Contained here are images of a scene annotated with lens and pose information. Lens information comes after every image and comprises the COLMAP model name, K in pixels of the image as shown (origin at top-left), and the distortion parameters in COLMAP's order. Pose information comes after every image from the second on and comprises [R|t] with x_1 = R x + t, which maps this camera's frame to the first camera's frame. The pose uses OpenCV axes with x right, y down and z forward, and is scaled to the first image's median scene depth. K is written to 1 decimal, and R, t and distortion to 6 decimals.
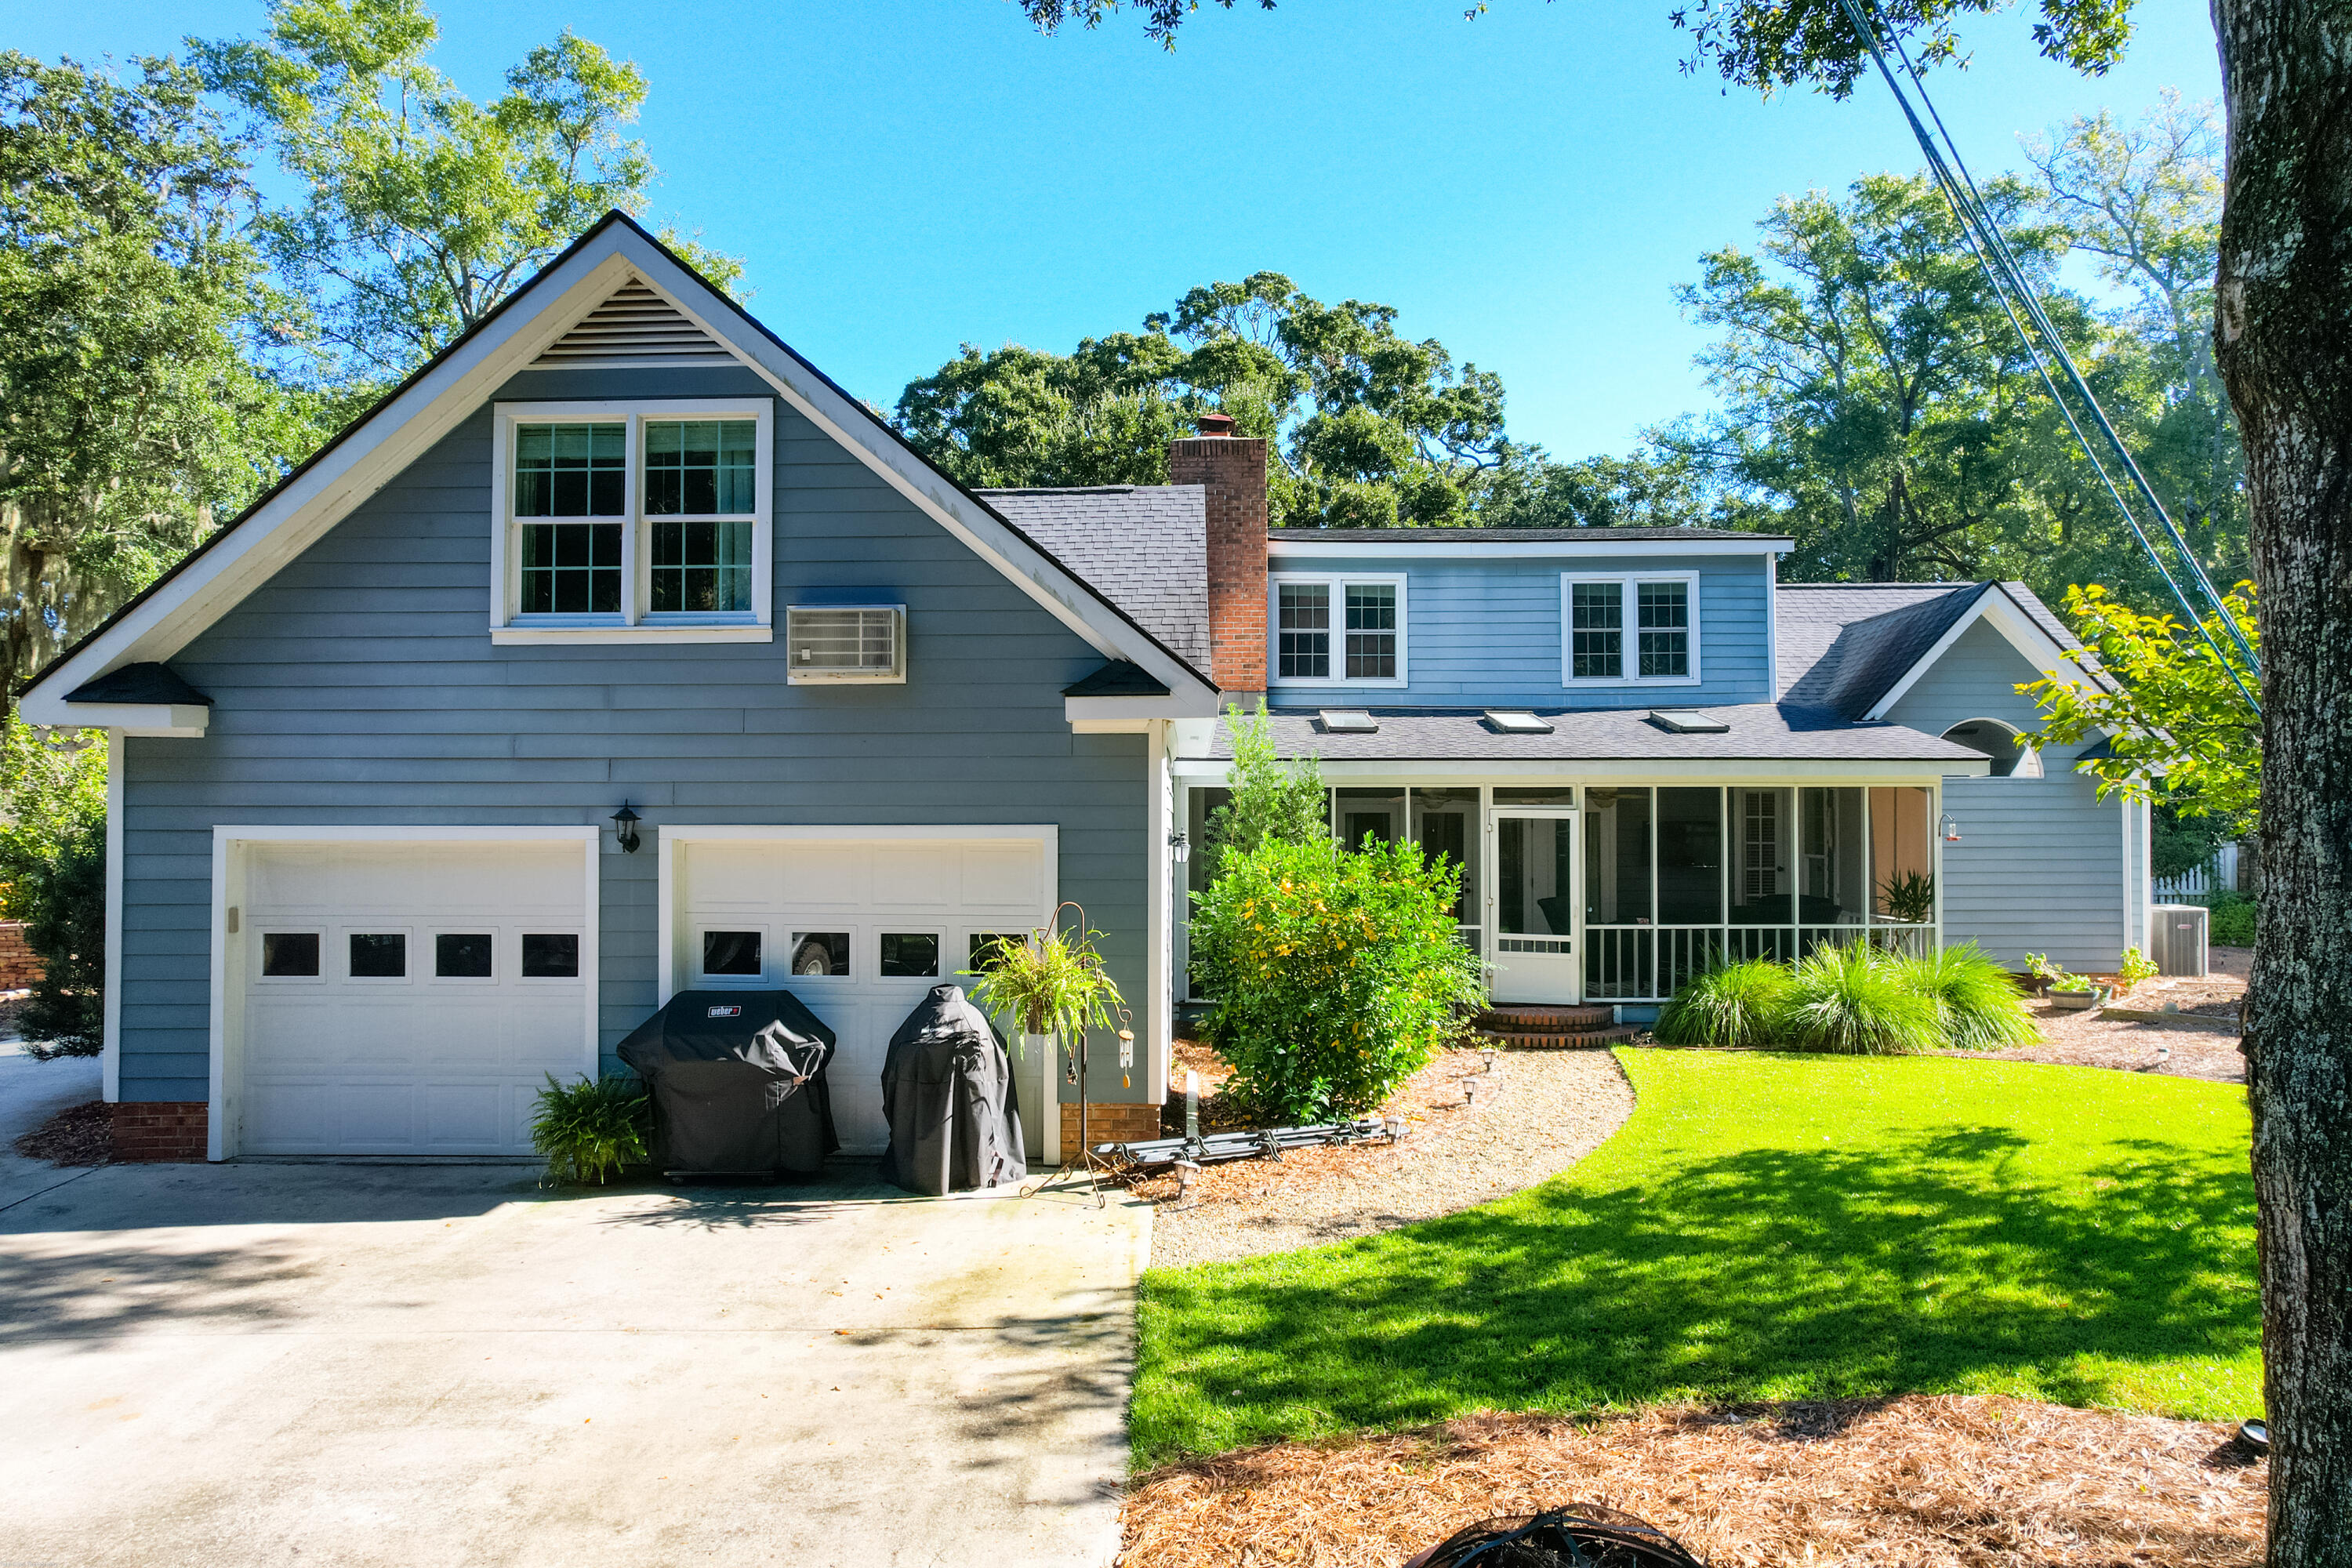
lens RADIAL K [[1516.1, 0, 1184.3], [0, 1516.1, 815.4], [0, 0, 1]] dist [-0.054644, 0.062384]
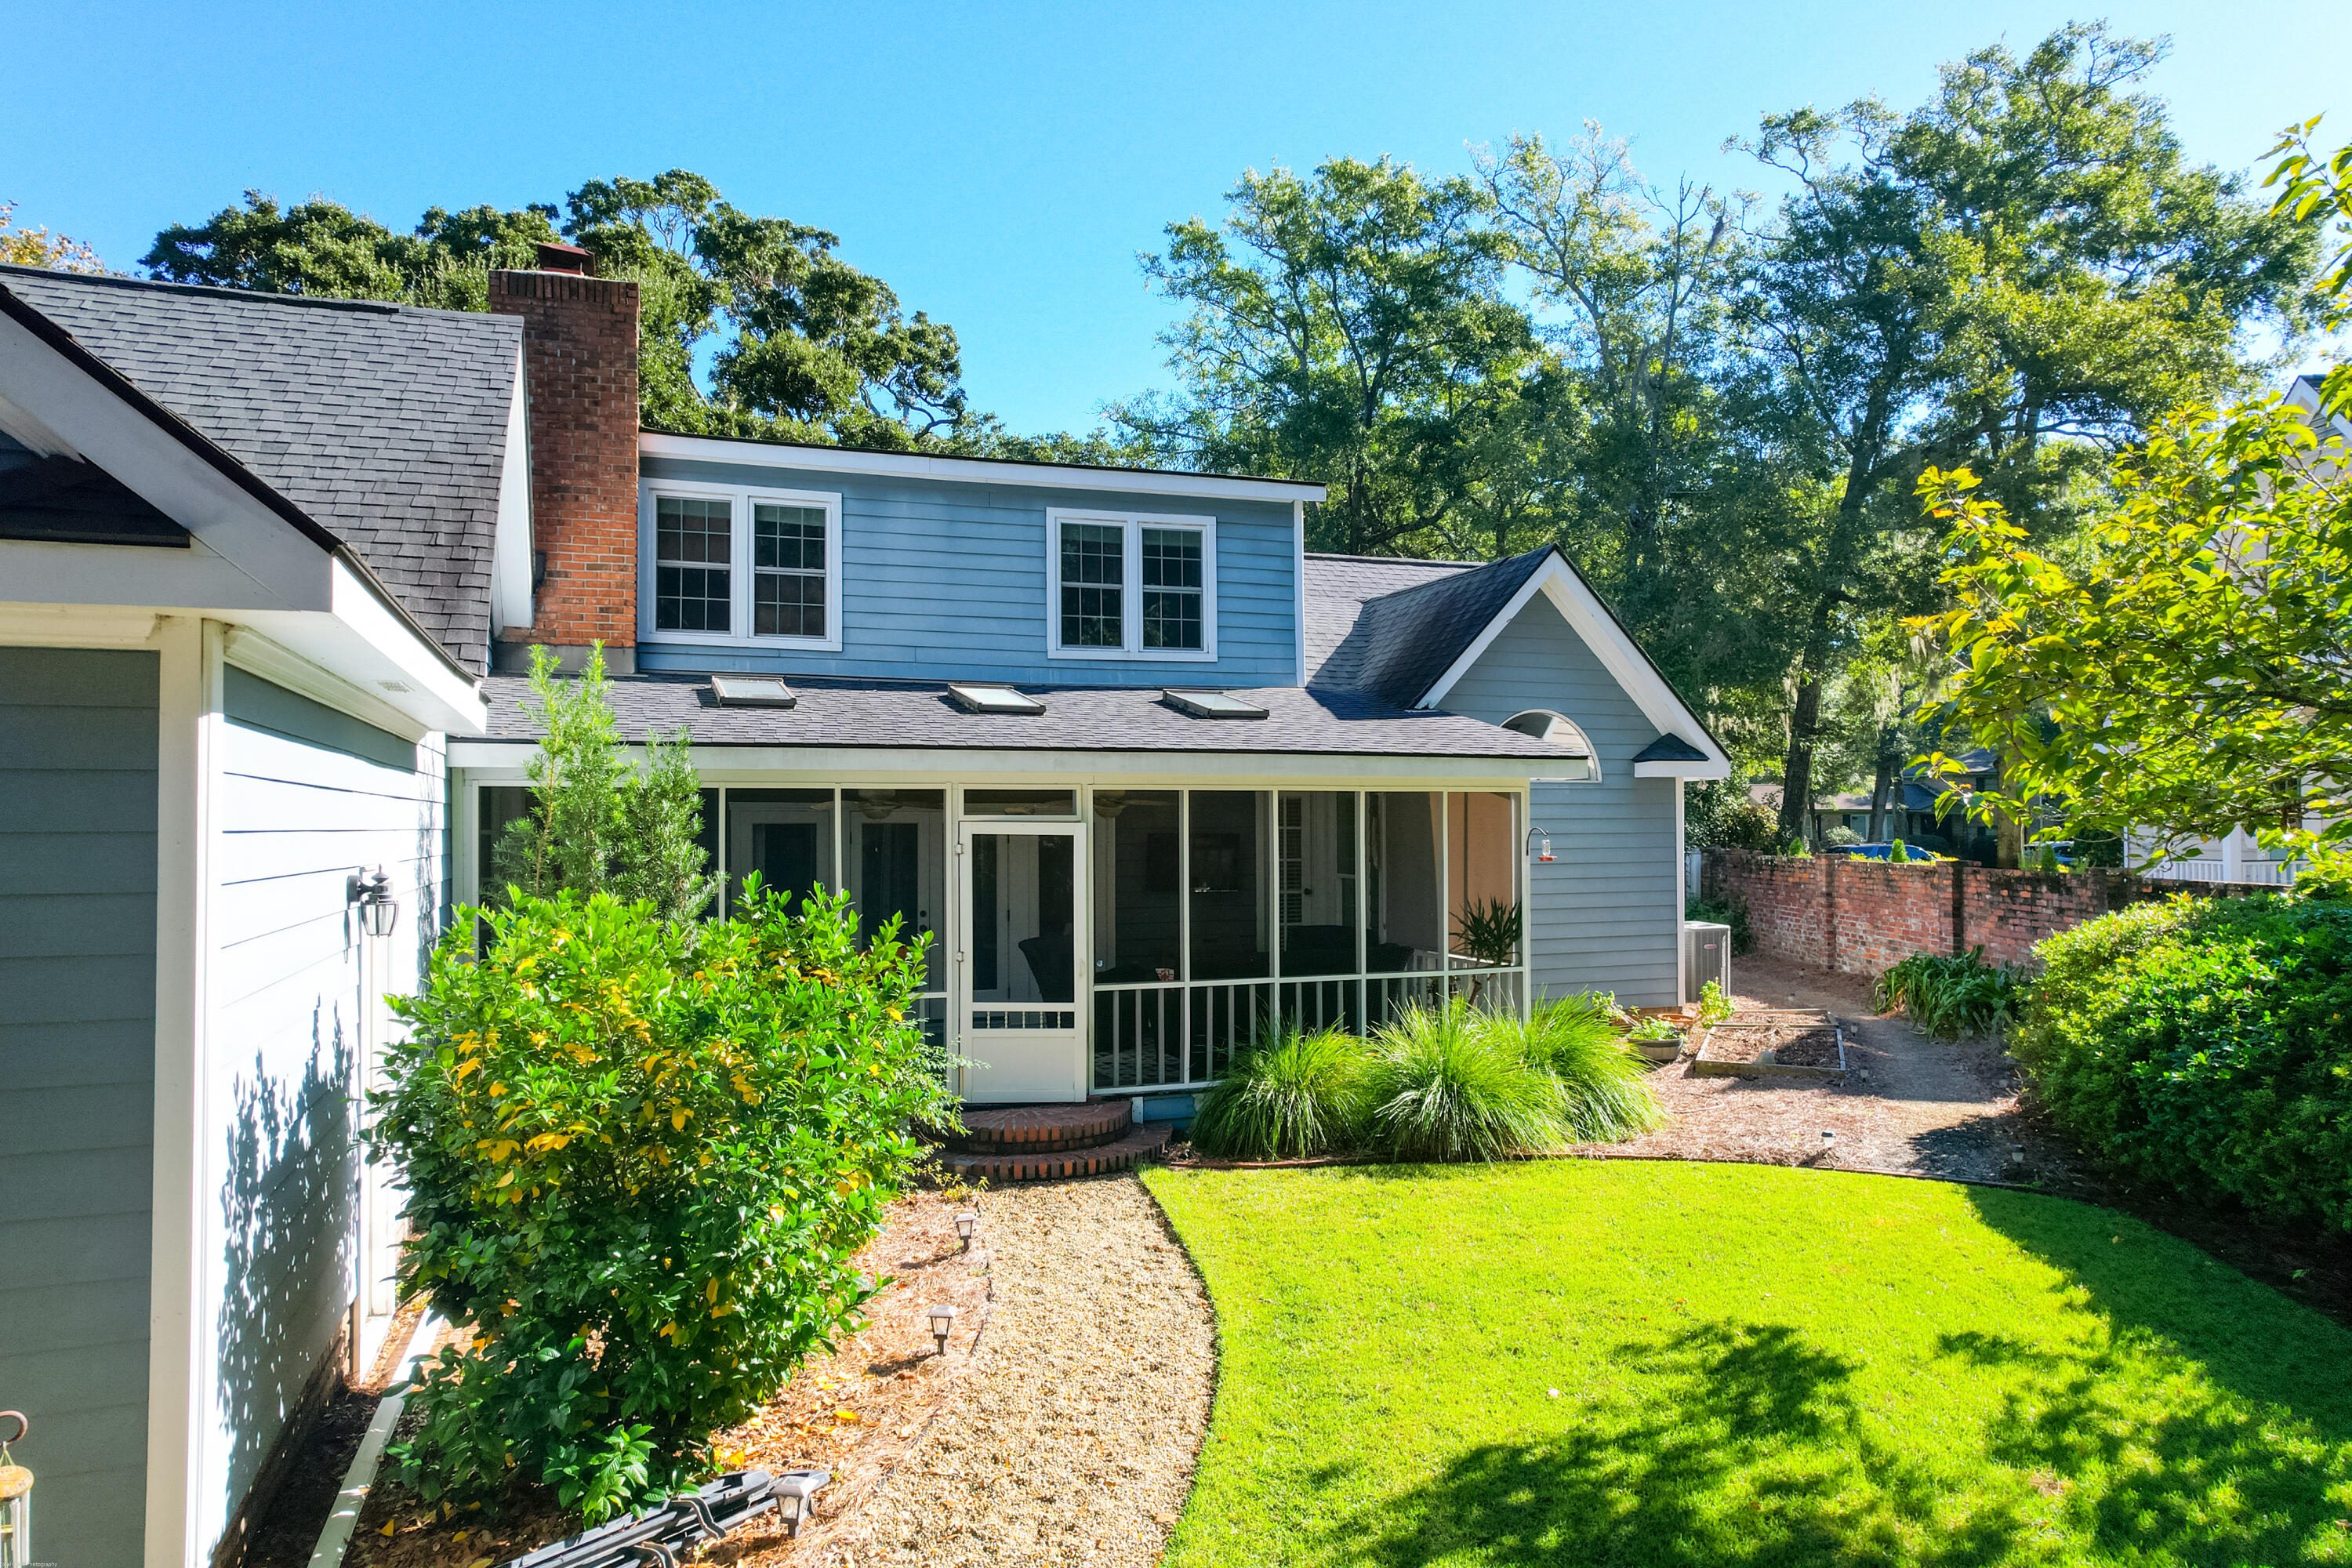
lens RADIAL K [[1516.1, 0, 1176.7], [0, 1516.1, 819.3], [0, 0, 1]] dist [-0.054644, 0.062384]
pose [[0.936524, 0.000017, 0.350604, 0.053465], [-0.001138, 0.999995, 0.002991, -0.007027], [-0.350602, -0.003200, 0.936519, 0.321786]]
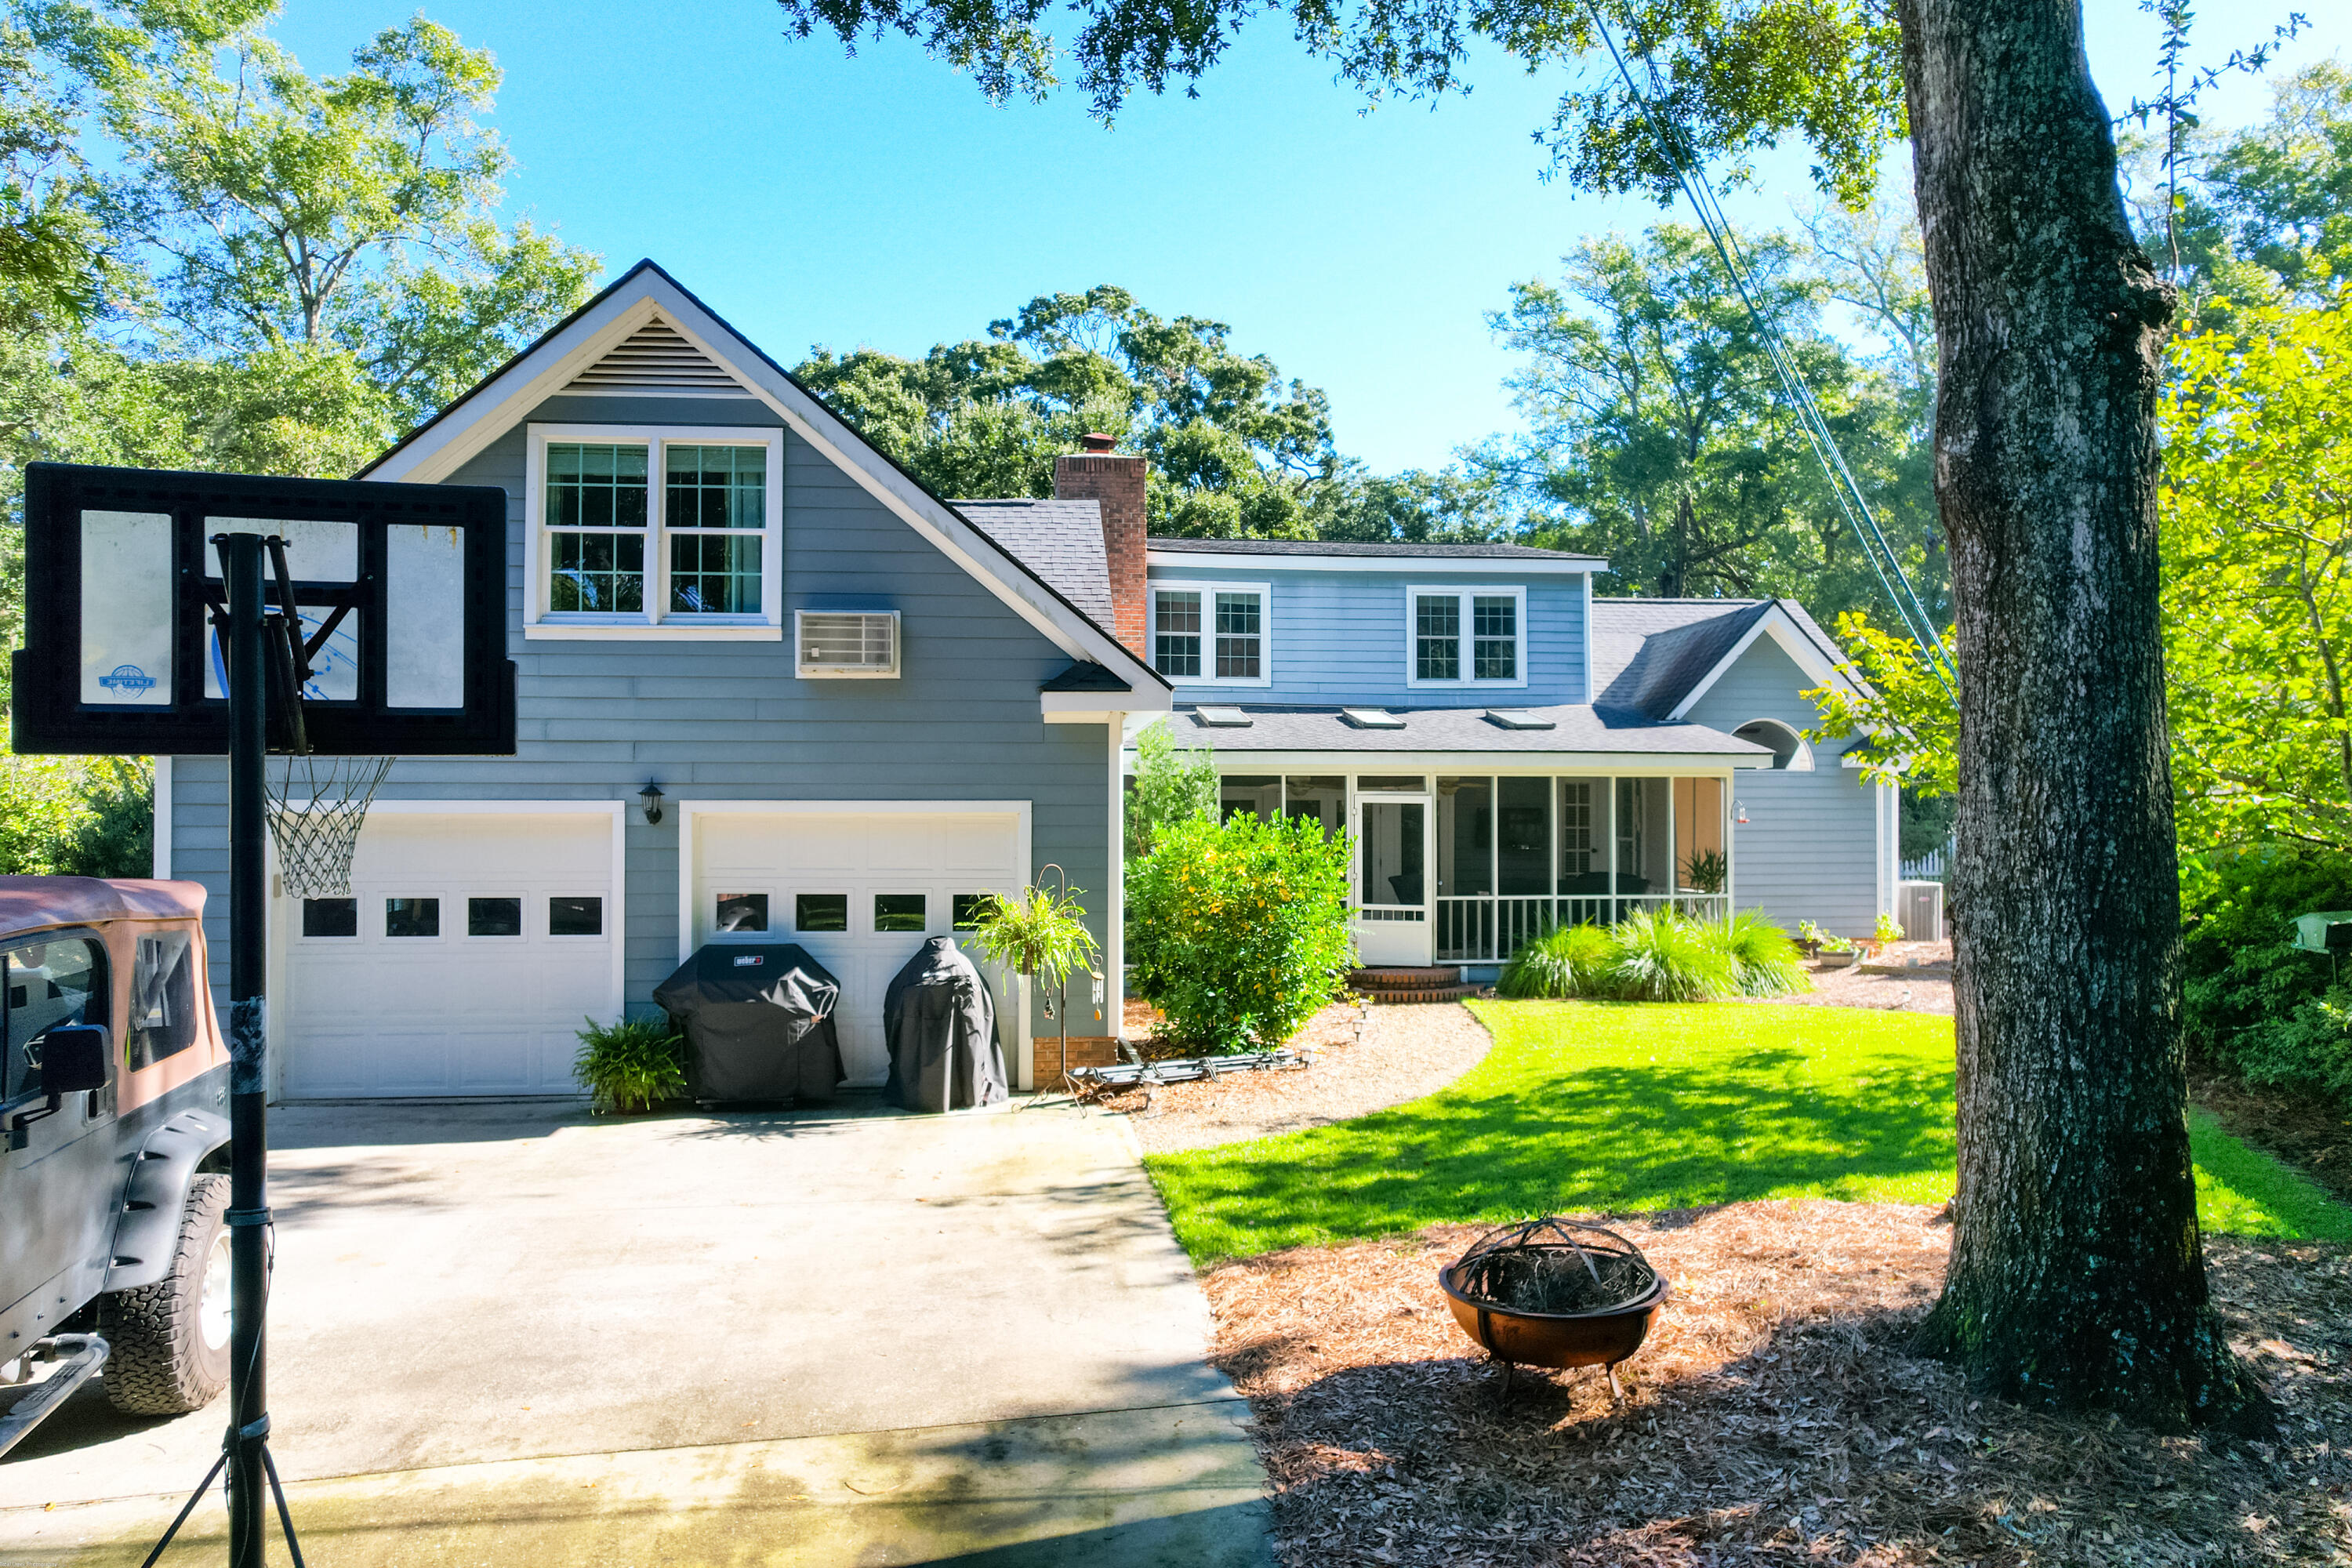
lens RADIAL K [[1516.1, 0, 1192.9], [0, 1516.1, 821.6], [0, 0, 1]] dist [-0.054644, 0.062384]
pose [[0.991025, 0.000447, 0.133674, -0.069114], [-0.001267, 0.999981, 0.006049, 0.009054], [-0.133669, -0.006164, 0.991007, -0.107048]]
